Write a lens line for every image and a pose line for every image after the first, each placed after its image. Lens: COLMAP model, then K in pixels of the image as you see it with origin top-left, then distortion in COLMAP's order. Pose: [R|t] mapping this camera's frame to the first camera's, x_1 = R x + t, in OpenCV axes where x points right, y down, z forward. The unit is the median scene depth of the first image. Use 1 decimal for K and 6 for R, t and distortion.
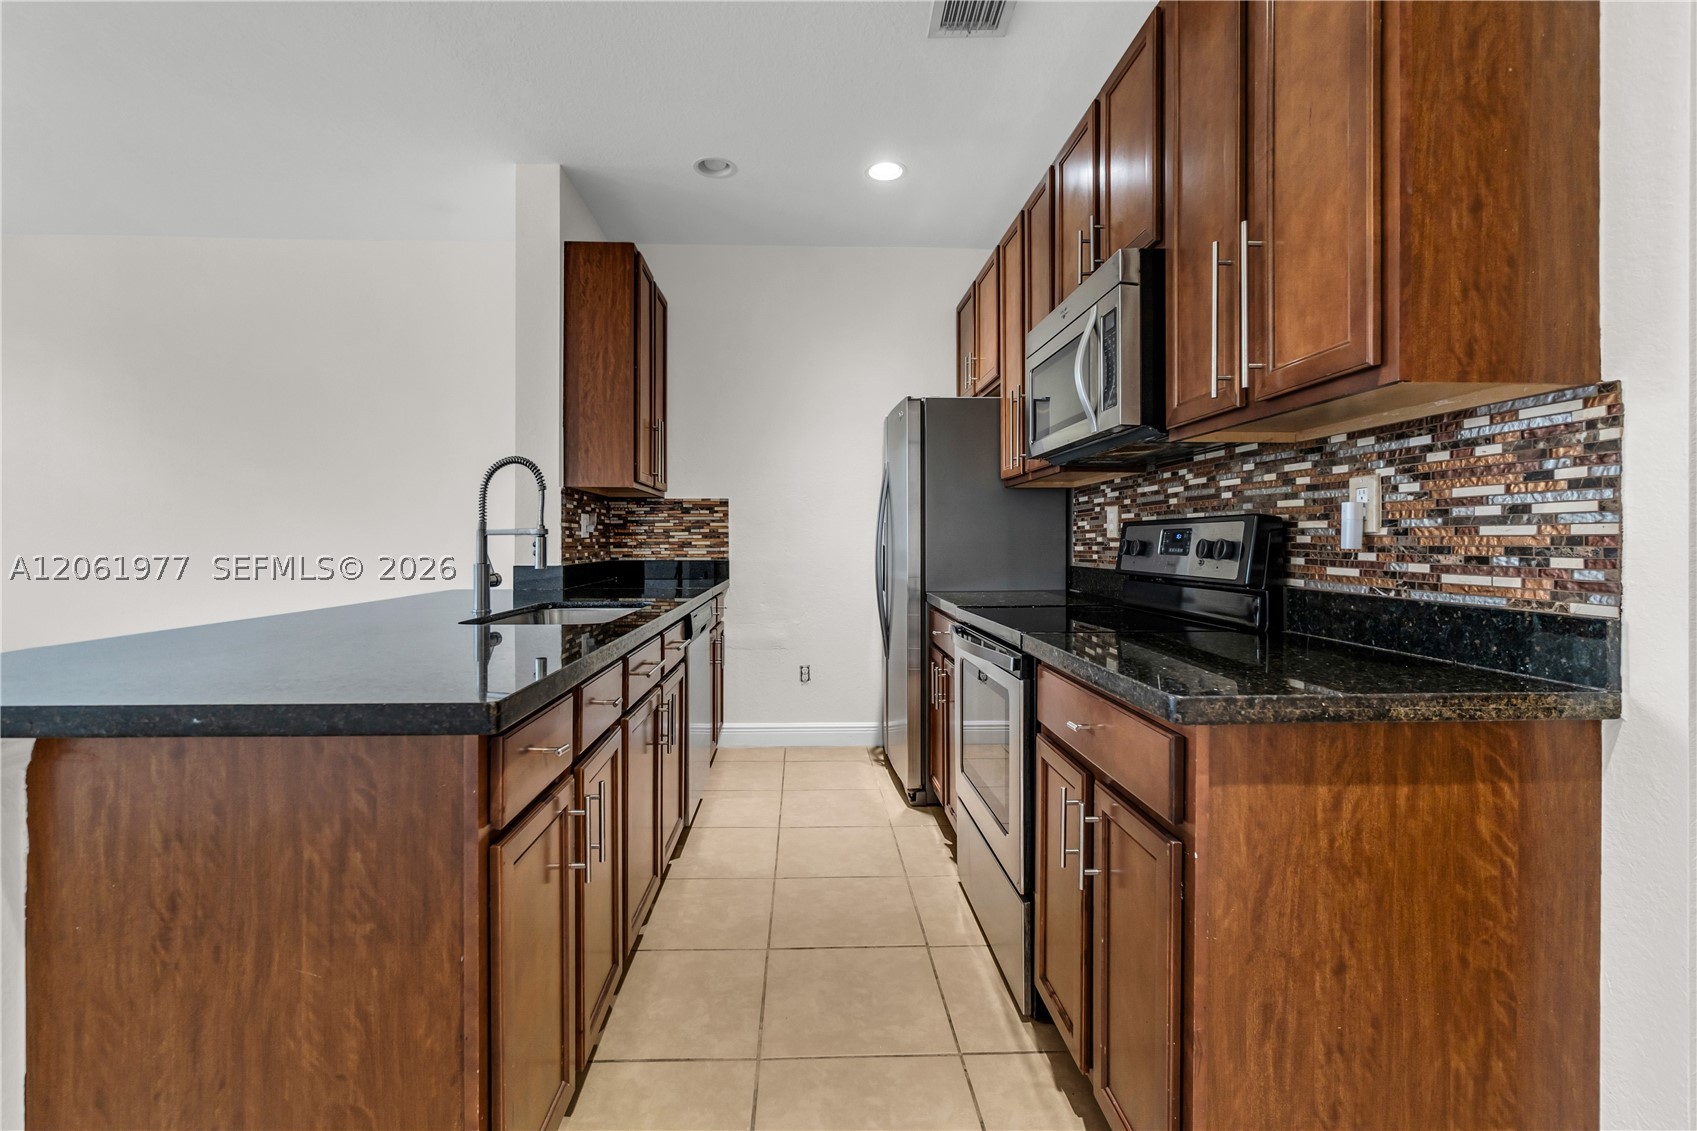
lens RADIAL K [[754.5, 0, 829.0], [0, 754.5, 548.7], [0, 0, 1]] dist [-0.003497, -0.000509]
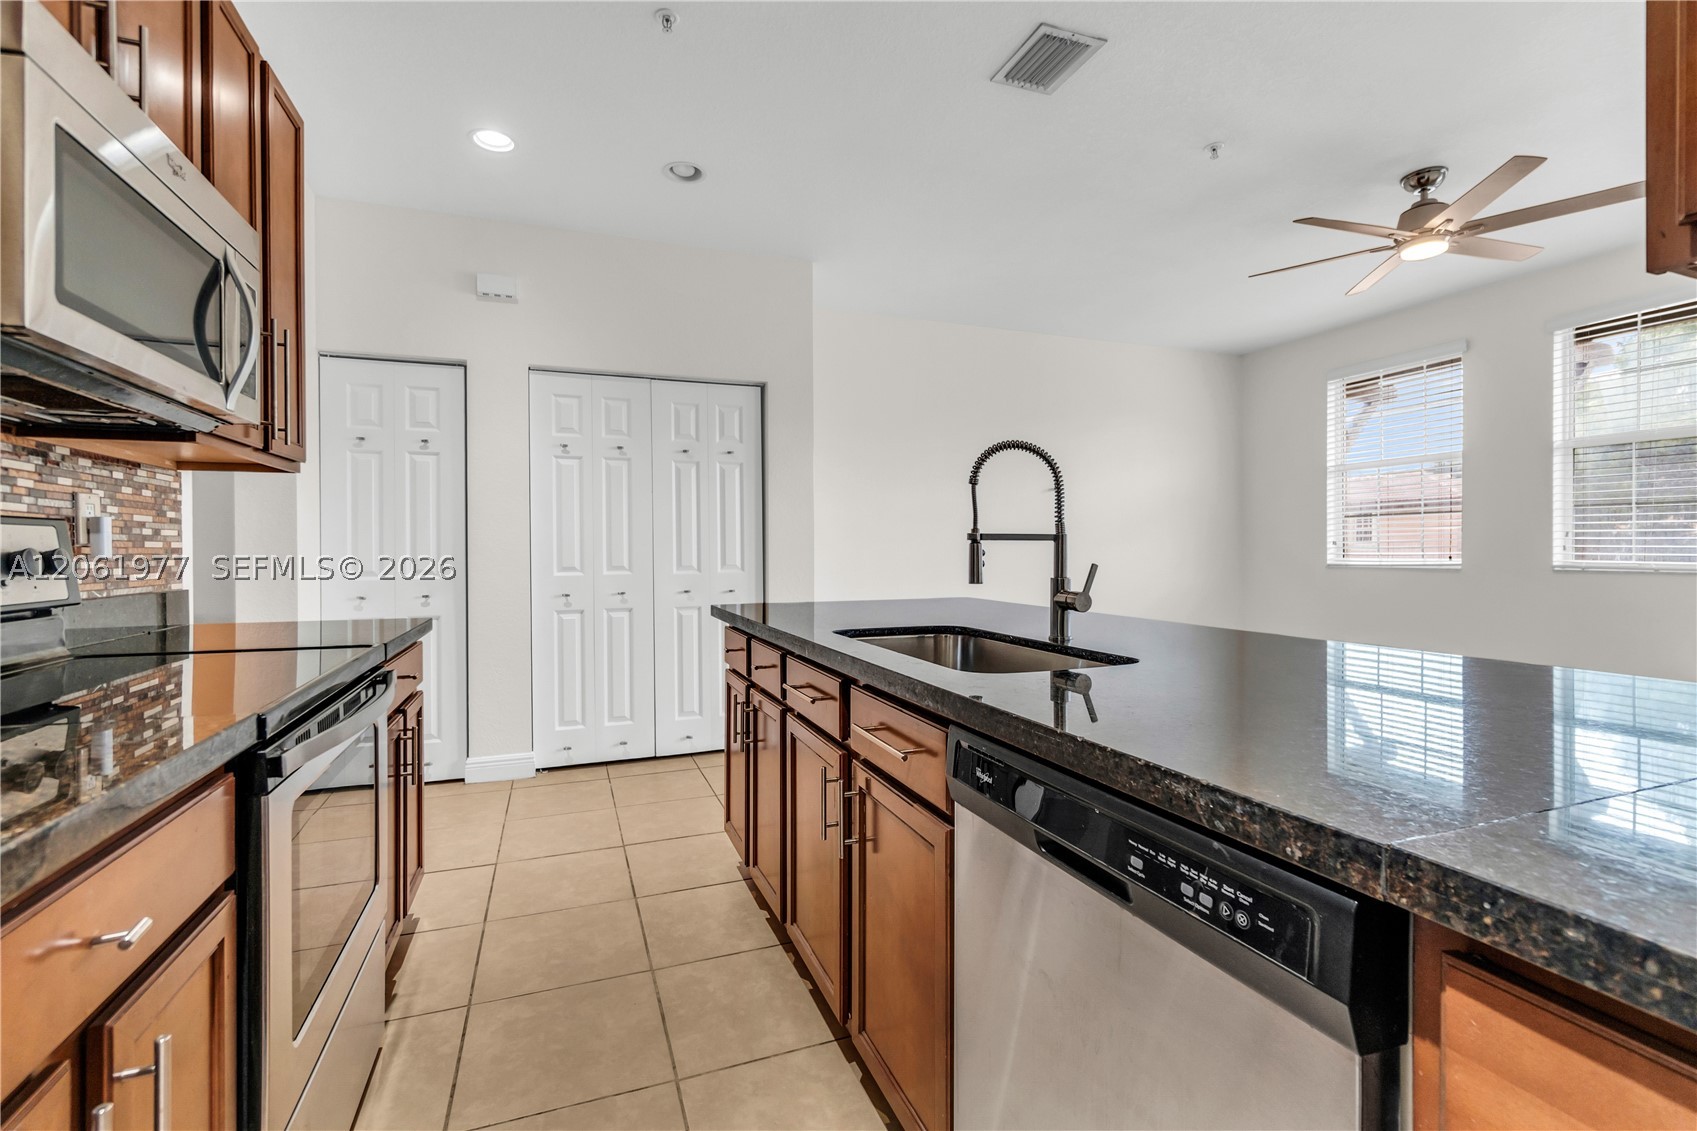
lens RADIAL K [[742.0, 0, 836.0], [0, 742.0, 551.8], [0, 0, 1]] dist [-0.000842, -0.000462]
pose [[-0.946720, 0.003488, -0.322038, 0.009719], [-0.000751, 0.999915, 0.013037, -0.022918], [0.322056, 0.012584, -0.946637, 2.257196]]
